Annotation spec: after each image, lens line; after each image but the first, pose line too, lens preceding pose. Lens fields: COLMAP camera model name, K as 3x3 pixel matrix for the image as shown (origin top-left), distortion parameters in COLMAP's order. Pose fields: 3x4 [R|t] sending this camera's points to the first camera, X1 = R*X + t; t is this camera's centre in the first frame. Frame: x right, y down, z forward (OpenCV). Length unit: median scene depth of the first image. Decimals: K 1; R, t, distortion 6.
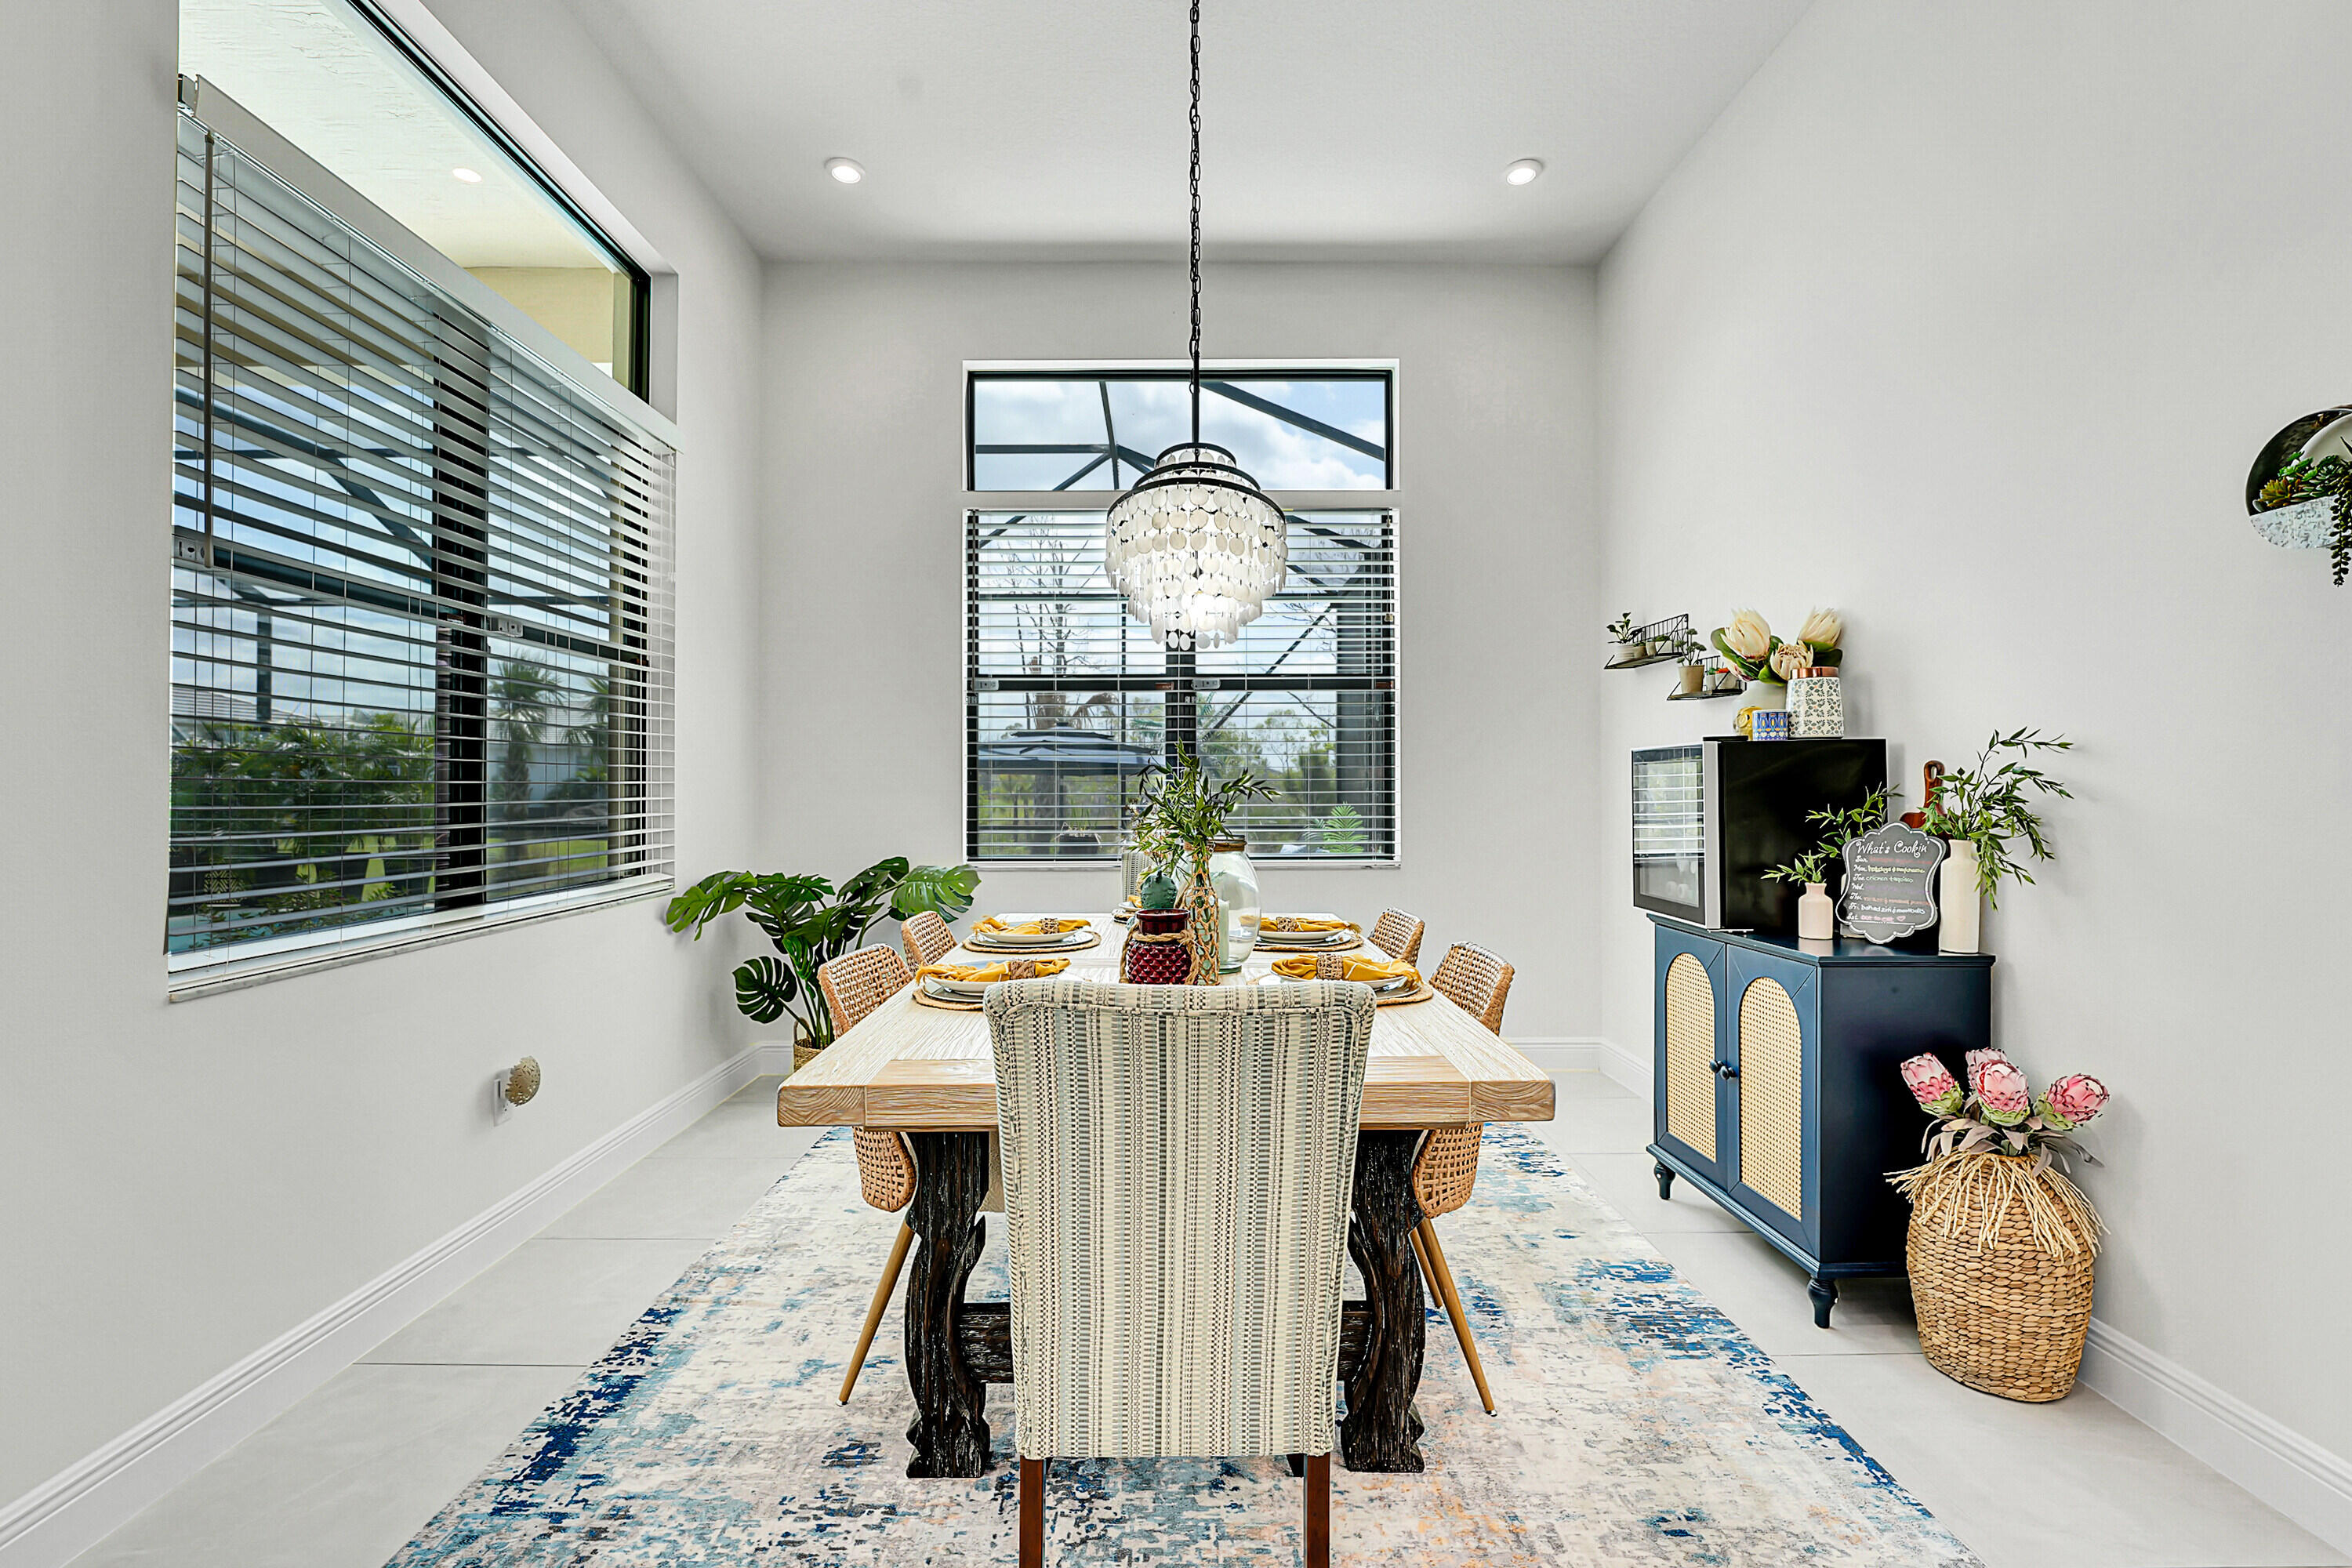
lens RADIAL K [[1021.8, 0, 1176.0], [0, 1021.8, 784.0], [0, 0, 1]] dist [-0.024541, 0.000029]
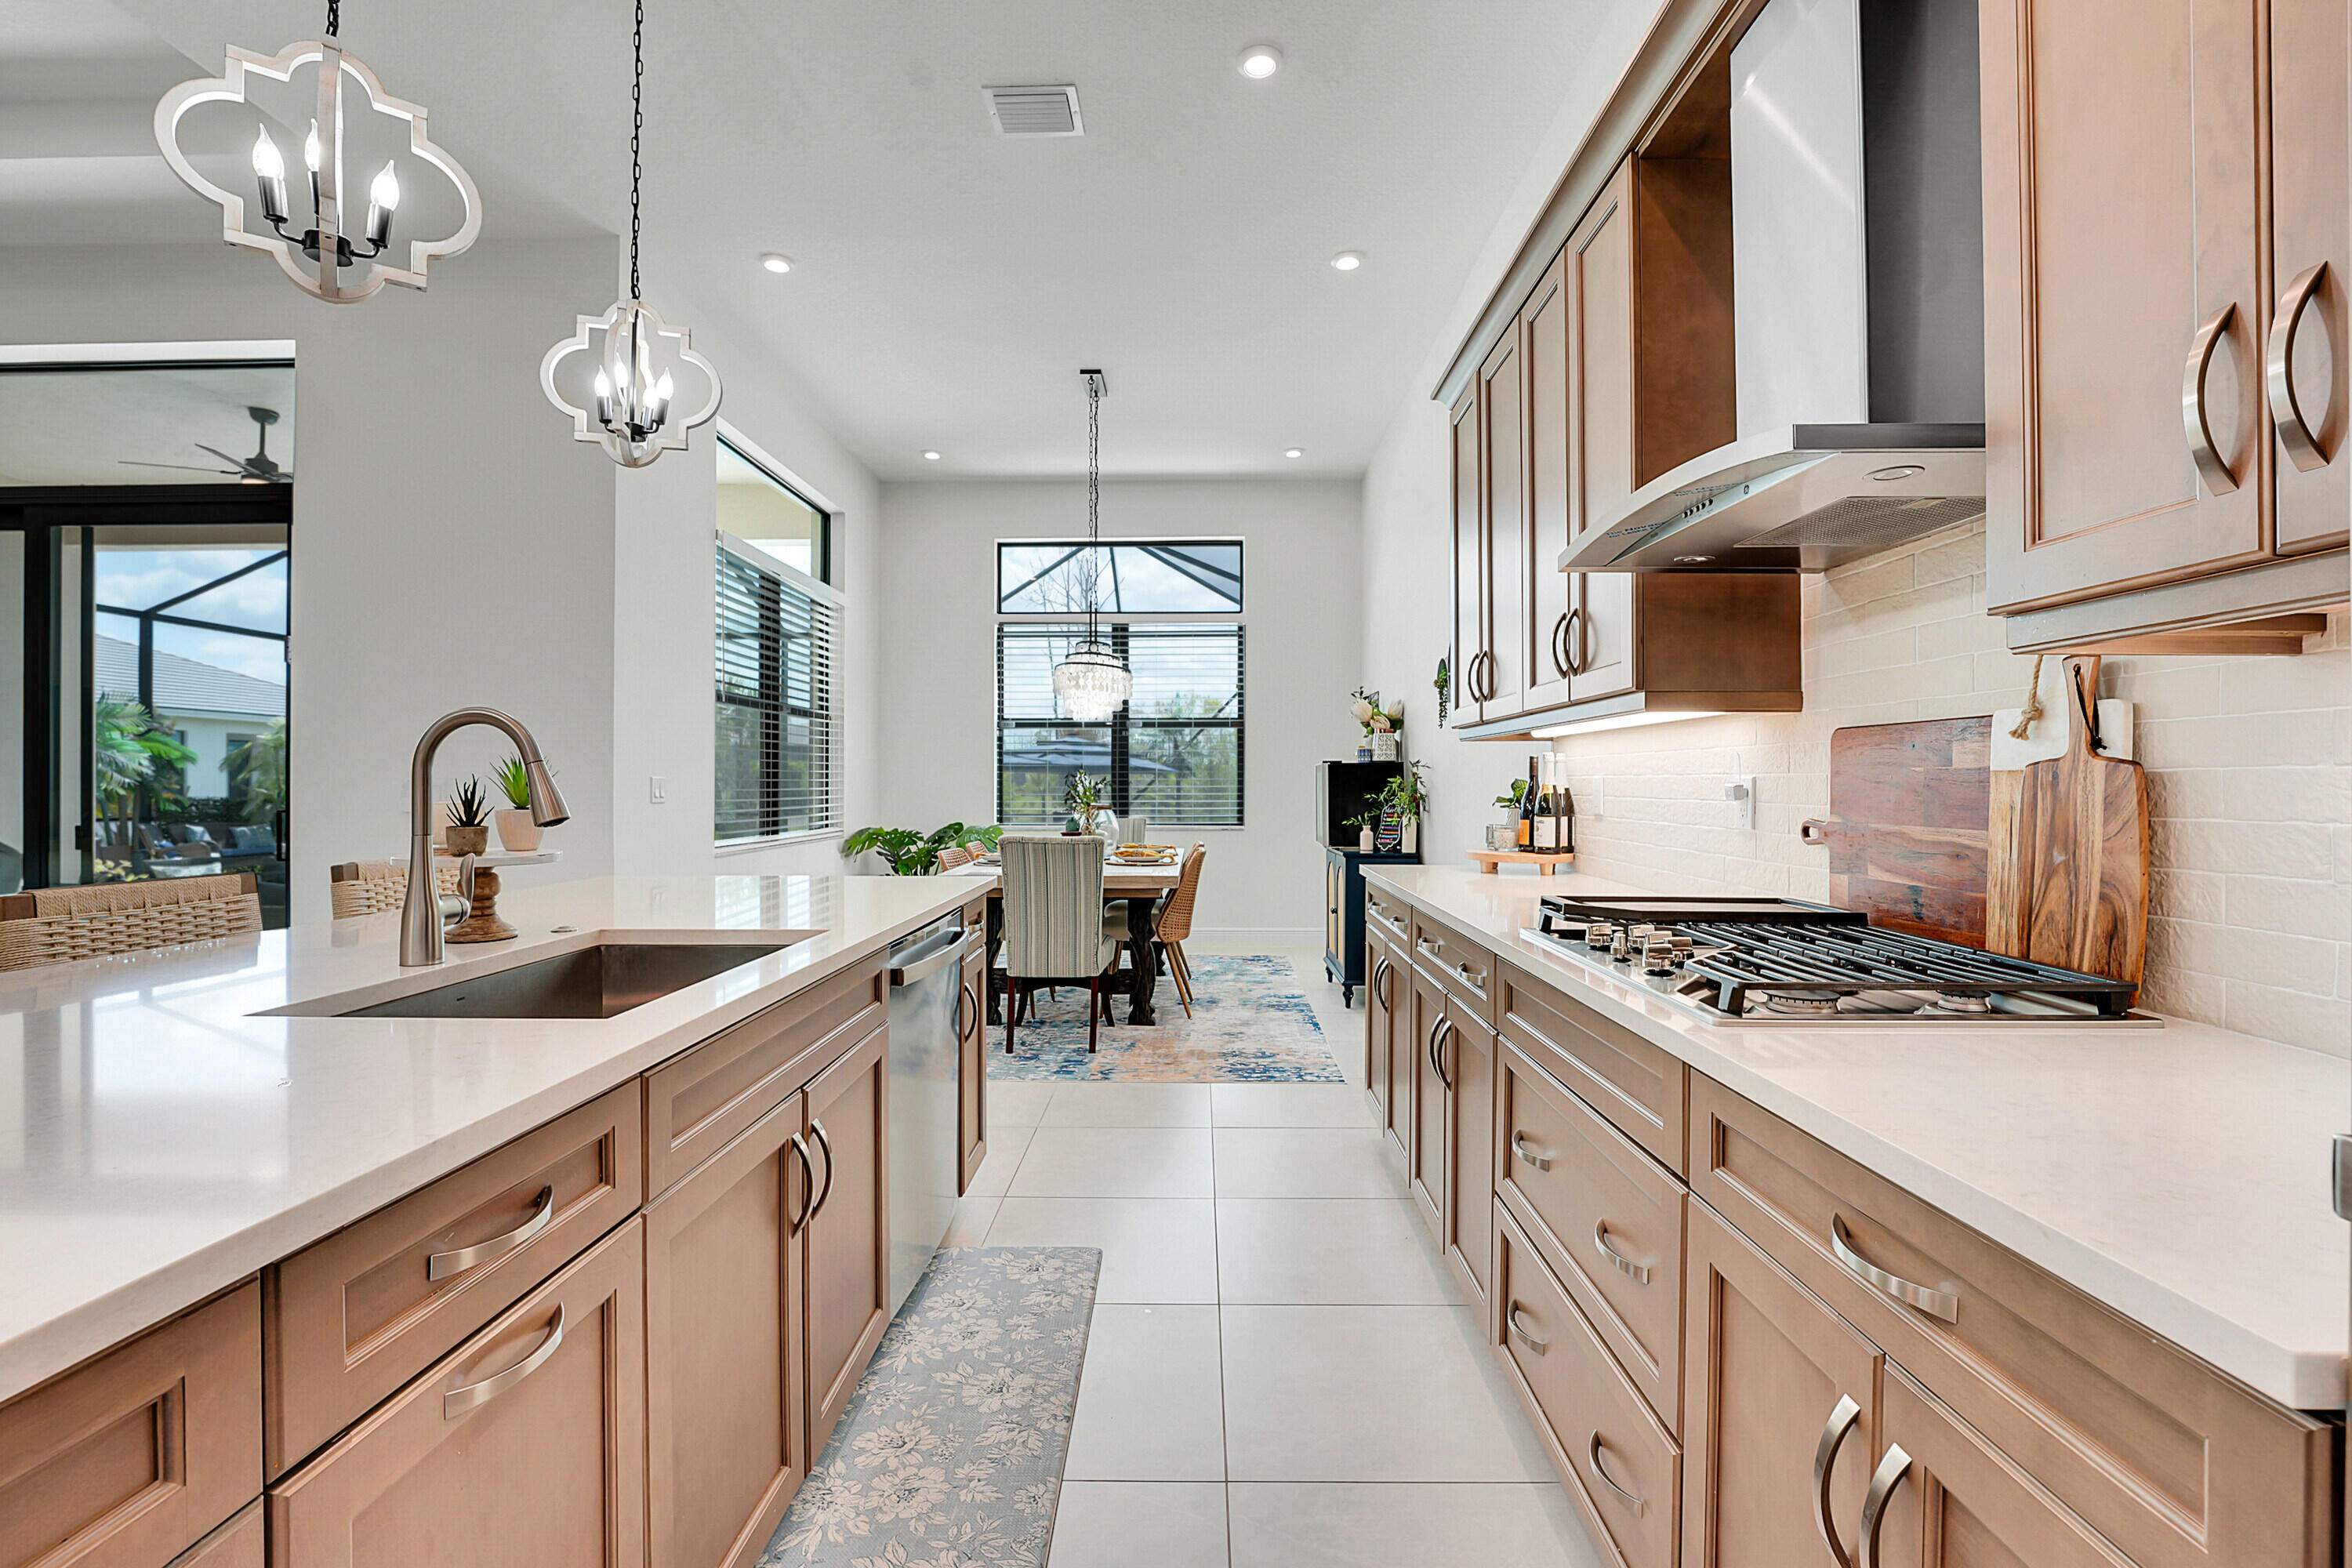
lens RADIAL K [[1073.0, 0, 1203.6], [0, 1073.0, 786.9], [0, 0, 1]] dist [-0.002847, -0.000518]
pose [[0.999848, 0.002428, -0.017274, 0.196132], [-0.002327, 0.999980, 0.005849, -0.001636], [0.017288, -0.005808, 0.999834, -0.902559]]
